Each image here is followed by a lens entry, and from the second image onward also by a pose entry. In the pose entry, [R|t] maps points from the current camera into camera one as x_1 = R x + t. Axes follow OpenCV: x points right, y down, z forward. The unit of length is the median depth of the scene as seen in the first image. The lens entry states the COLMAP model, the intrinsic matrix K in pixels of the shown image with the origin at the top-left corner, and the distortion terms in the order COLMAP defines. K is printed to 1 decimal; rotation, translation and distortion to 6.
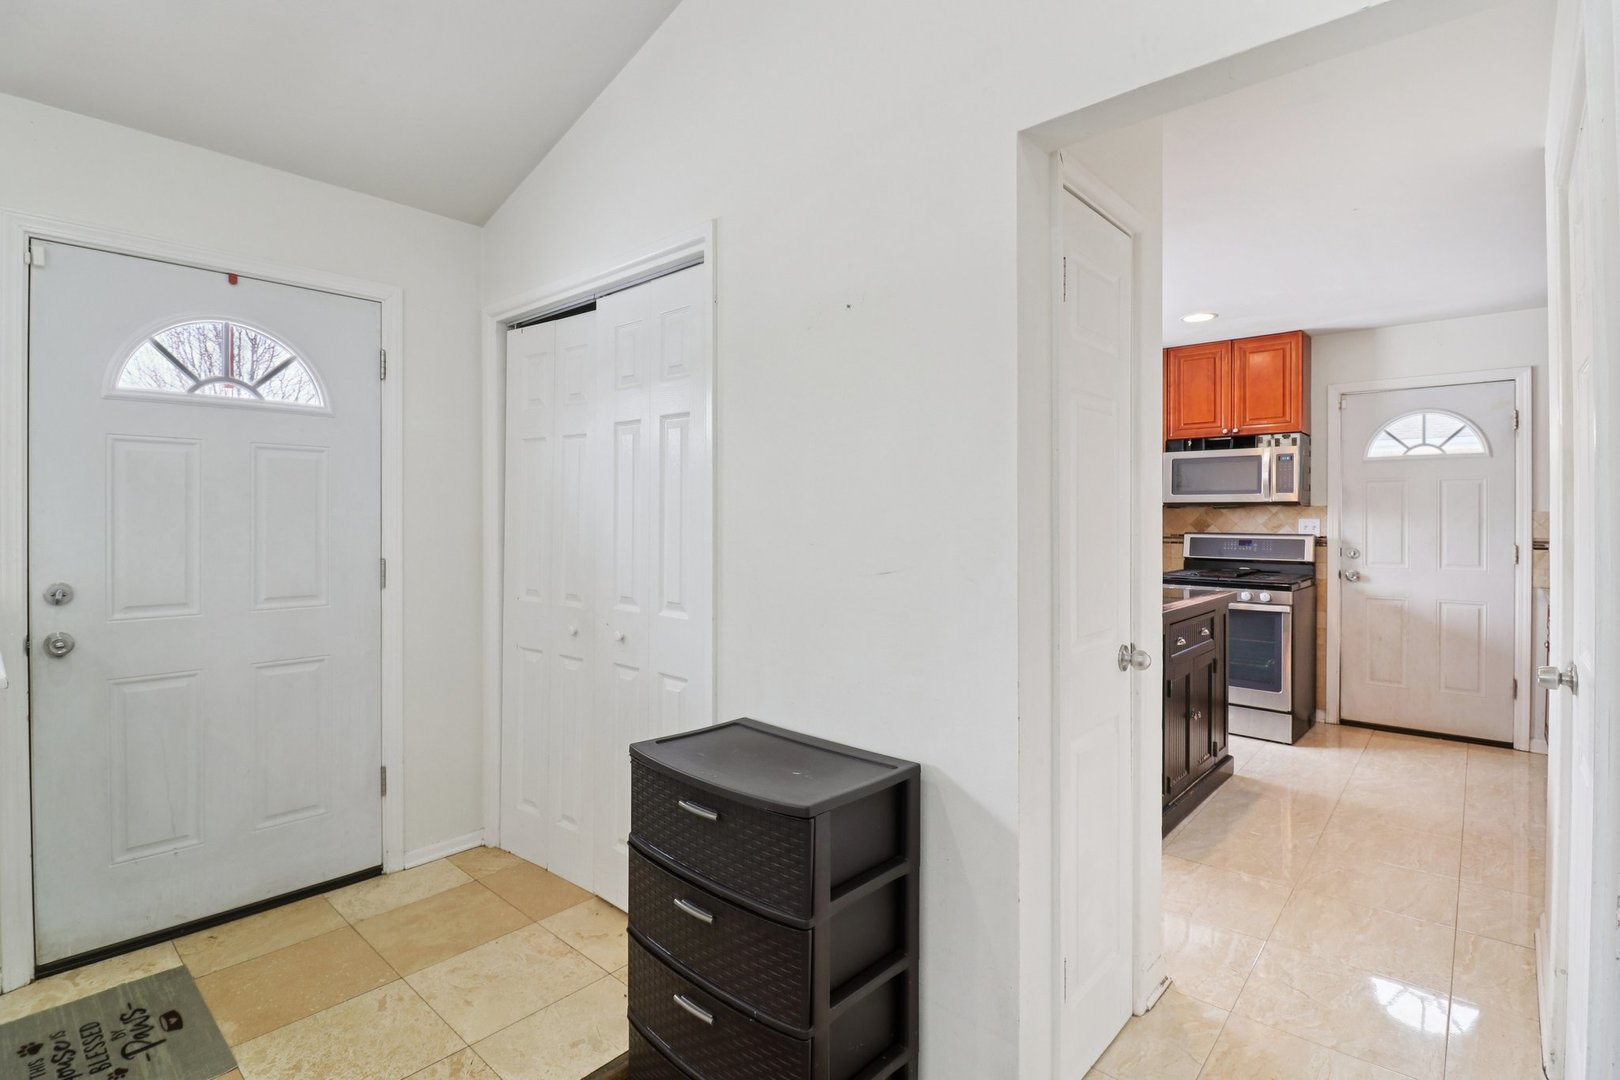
lens RADIAL K [[757.8, 0, 806.5], [0, 757.8, 522.8], [0, 0, 1]] dist [0.001809, -0.014395]
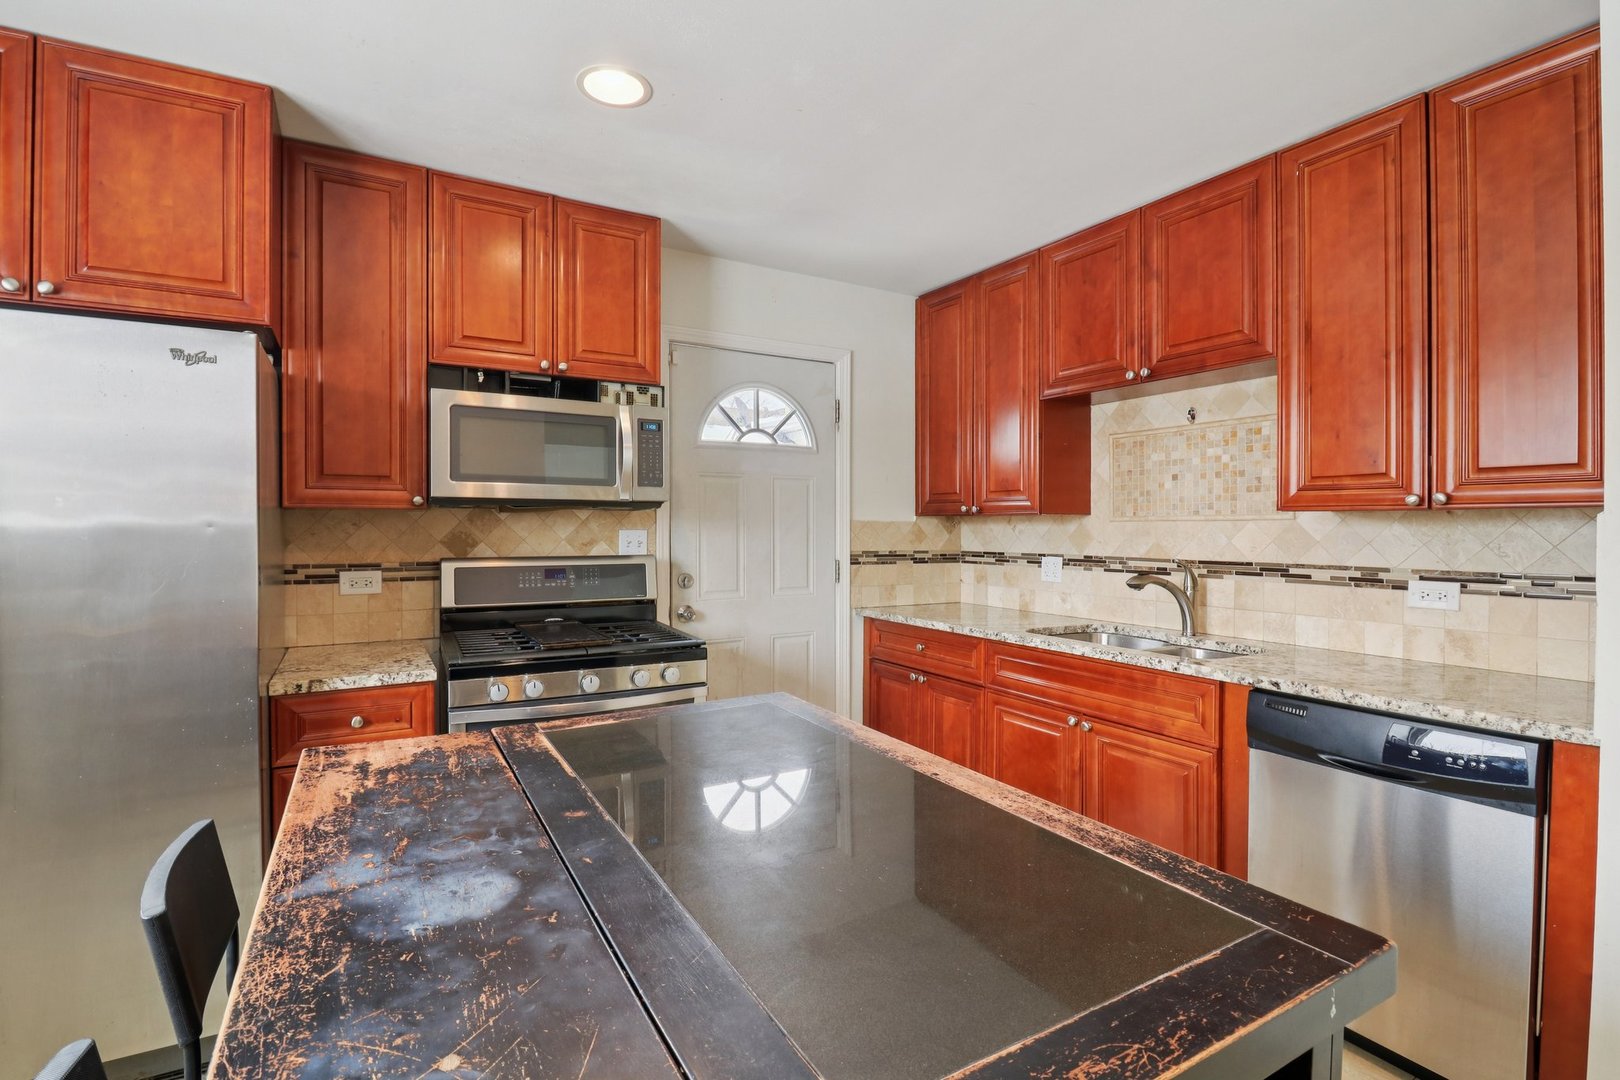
lens RADIAL K [[760.4, 0, 808.6], [0, 760.4, 529.6], [0, 0, 1]] dist [0.001478, -0.014552]
pose [[0.315332, -0.008680, 0.948942, 0.116351], [0.005662, 0.999958, 0.007266, -0.009913], [-0.948964, 0.003082, 0.315368, 0.703816]]
